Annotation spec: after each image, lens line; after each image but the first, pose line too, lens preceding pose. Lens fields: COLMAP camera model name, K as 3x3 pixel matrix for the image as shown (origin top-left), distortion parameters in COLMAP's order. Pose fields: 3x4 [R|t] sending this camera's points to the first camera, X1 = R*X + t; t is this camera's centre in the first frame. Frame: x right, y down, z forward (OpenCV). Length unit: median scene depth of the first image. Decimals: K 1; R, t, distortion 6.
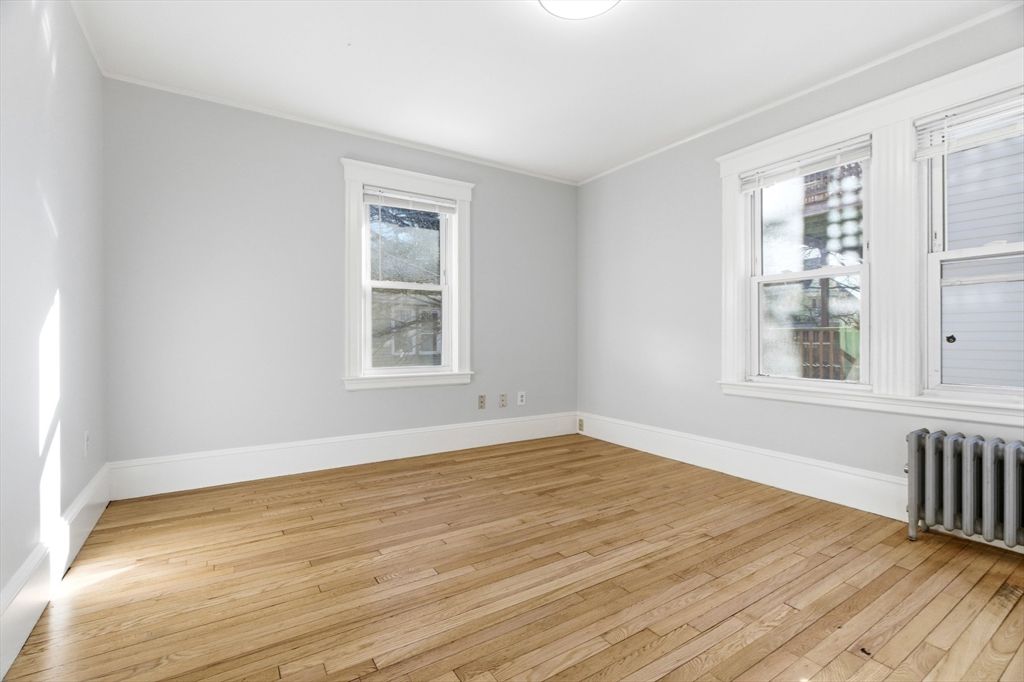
lens RADIAL K [[465.4, 0, 510.5], [0, 465.4, 337.6], [0, 0, 1]] dist [-0.008747, 0.005000]
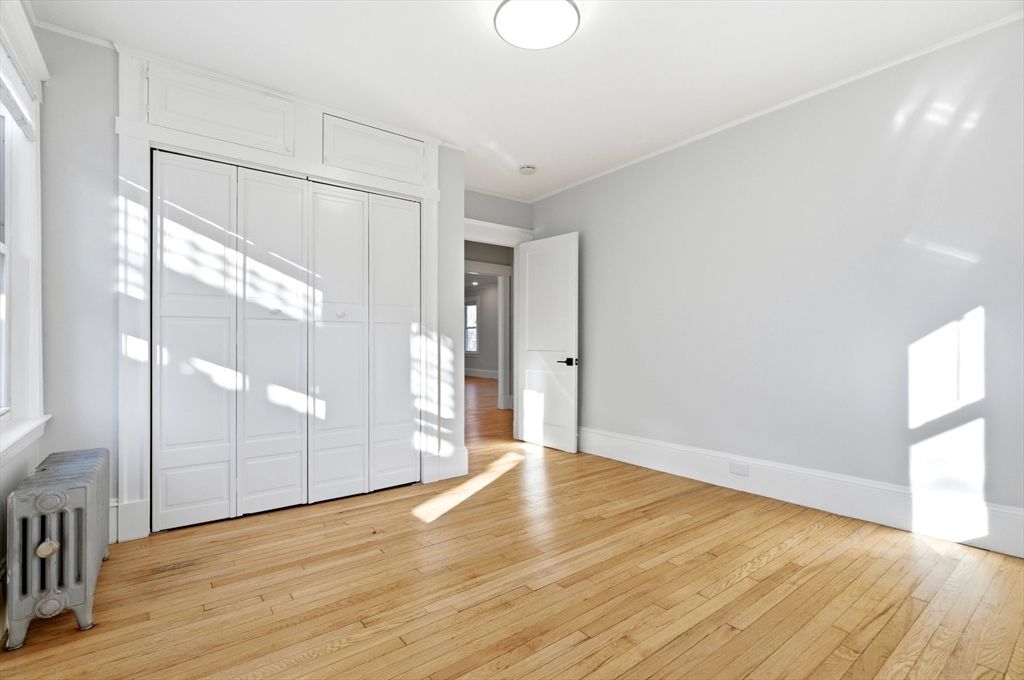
lens RADIAL K [[465.4, 0, 515.9], [0, 465.4, 336.6], [0, 0, 1]] dist [-0.008747, 0.005000]
pose [[-0.995800, 0.001644, -0.091543, 0.285545], [0.002612, 0.999942, -0.010459, -0.014030], [0.091520, -0.010654, -0.995746, 1.958046]]
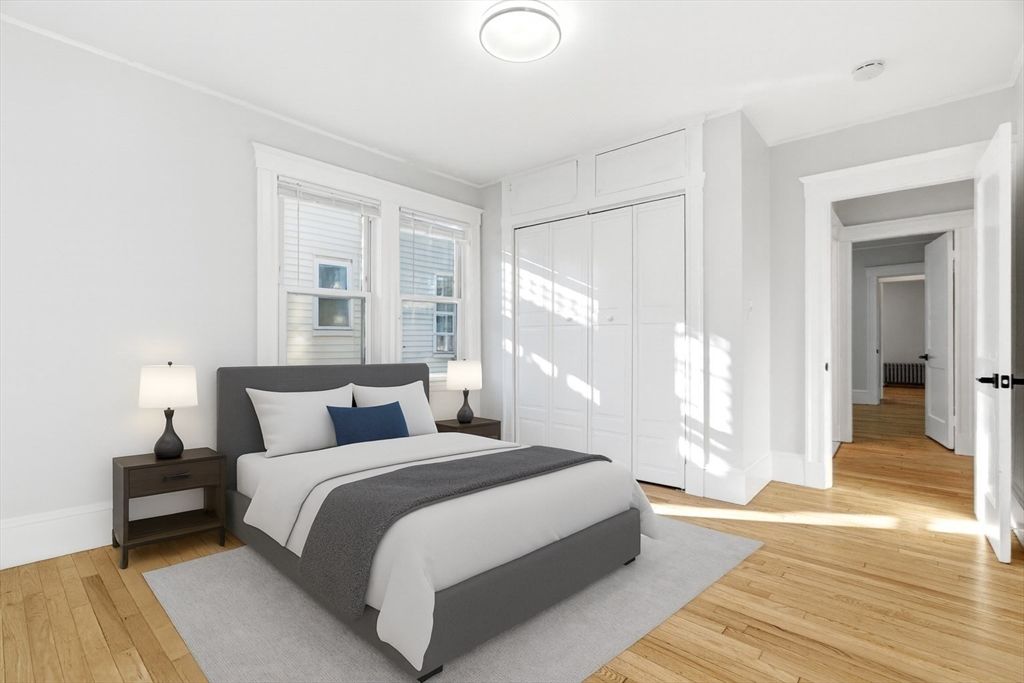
lens RADIAL K [[465.4, 0, 520.0], [0, 465.4, 342.2], [0, 0, 1]] dist [-0.008747, 0.005000]
pose [[-0.295029, 0.003251, 0.955483, -0.863006], [0.000808, 0.999995, -0.003153, -0.010559], [-0.955488, -0.000158, -0.295030, 1.260354]]
